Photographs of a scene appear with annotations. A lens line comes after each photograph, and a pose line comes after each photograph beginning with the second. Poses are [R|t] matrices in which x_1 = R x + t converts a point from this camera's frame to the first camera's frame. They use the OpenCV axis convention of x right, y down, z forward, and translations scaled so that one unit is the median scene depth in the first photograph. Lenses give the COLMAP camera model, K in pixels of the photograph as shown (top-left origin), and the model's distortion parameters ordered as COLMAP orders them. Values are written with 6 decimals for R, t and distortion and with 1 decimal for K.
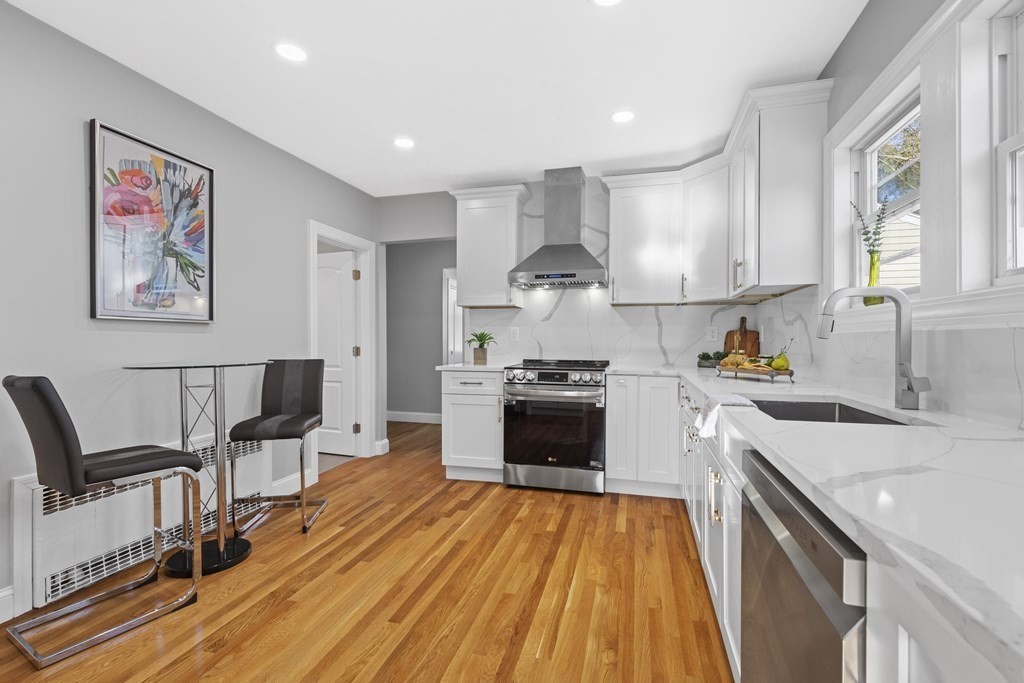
lens RADIAL K [[458.0, 0, 512.0], [0, 458.0, 341.5], [0, 0, 1]] dist [0.000132, -0.000146]
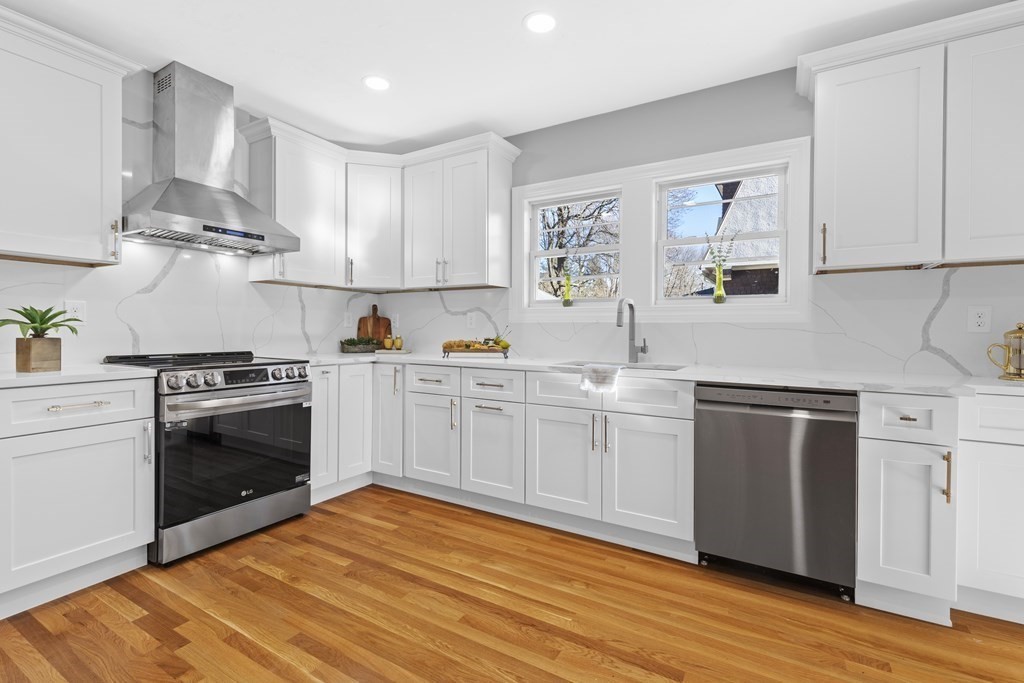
lens RADIAL K [[466.9, 0, 518.2], [0, 466.9, 330.8], [0, 0, 1]] dist [0.001601, -0.000058]
pose [[0.252143, -0.002984, 0.967685, -0.501278], [-0.003598, 0.999985, 0.004021, 0.002449], [-0.967683, -0.004496, 0.252129, 0.407829]]
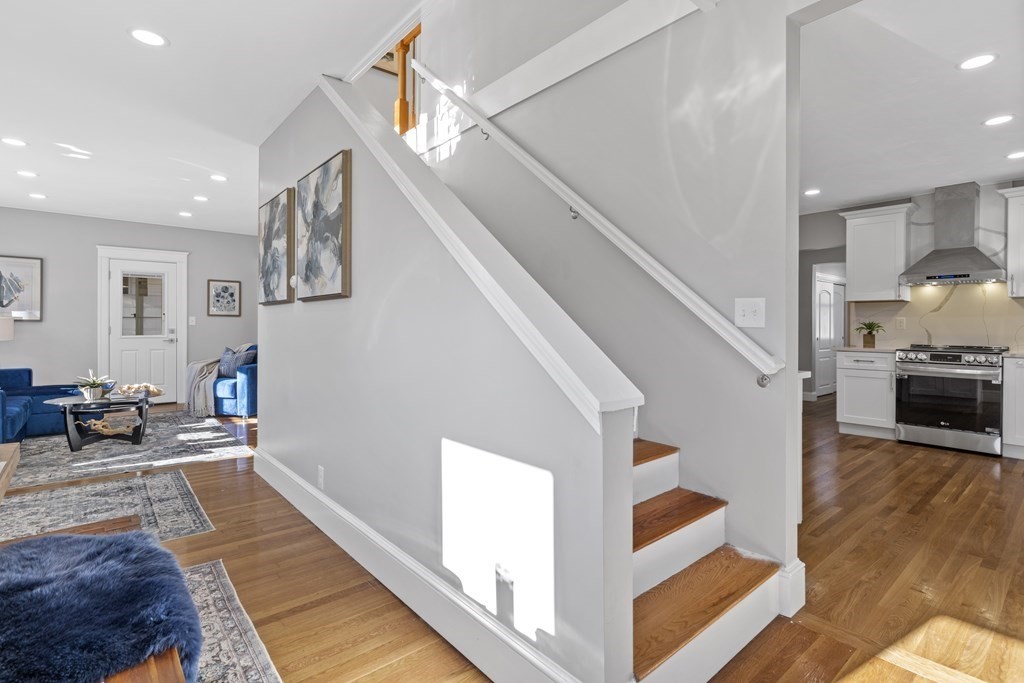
lens RADIAL K [[500.1, 0, 517.7], [0, 500.1, 325.4], [0, 0, 1]] dist [-0.002155, -0.000069]
pose [[0.830295, 0.000294, -0.557324, -0.120504], [-0.003611, 0.999982, -0.004852, -0.000400], [0.557312, 0.006041, 0.830281, -0.783046]]
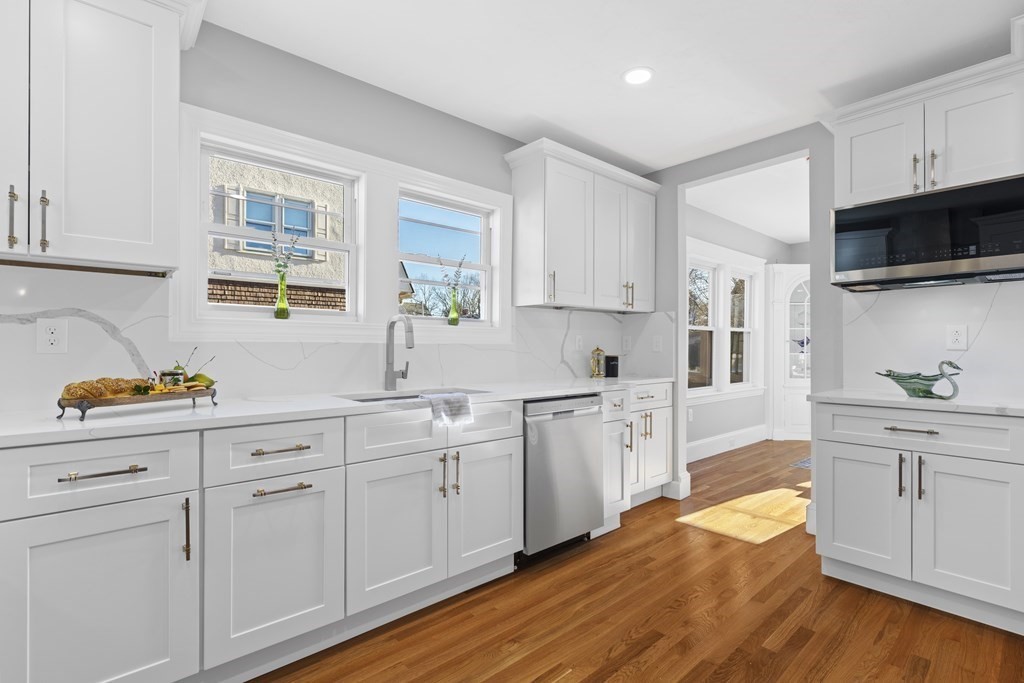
lens RADIAL K [[480.2, 0, 528.8], [0, 480.2, 345.3], [0, 0, 1]] dist [0.001241, 0.000171]
pose [[-0.850357, 0.003713, 0.526193, -0.200765], [0.001667, 0.999989, -0.004364, -0.003347], [-0.526204, -0.002834, -0.850354, 0.932426]]
